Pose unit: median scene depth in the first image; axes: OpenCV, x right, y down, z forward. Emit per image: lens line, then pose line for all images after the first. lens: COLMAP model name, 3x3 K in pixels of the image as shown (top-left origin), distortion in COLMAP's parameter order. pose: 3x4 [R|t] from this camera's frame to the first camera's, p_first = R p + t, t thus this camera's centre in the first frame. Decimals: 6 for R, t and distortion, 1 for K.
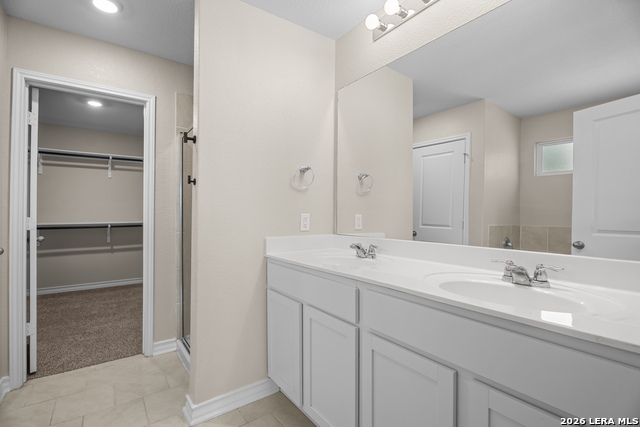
lens RADIAL K [[289.5, 0, 320.9], [0, 289.5, 210.4], [0, 0, 1]] dist [-0.004356, -0.000839]
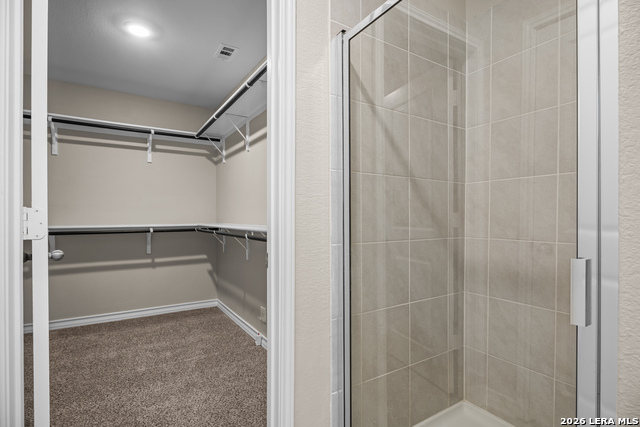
lens RADIAL K [[297.5, 0, 321.2], [0, 297.5, 220.0], [0, 0, 1]] dist [-0.005912, -0.000571]
pose [[0.999070, 0.003796, -0.042959, -0.280596], [-0.003152, 0.999882, 0.015037, 0.016668], [0.043011, -0.014888, 0.998964, 0.290273]]
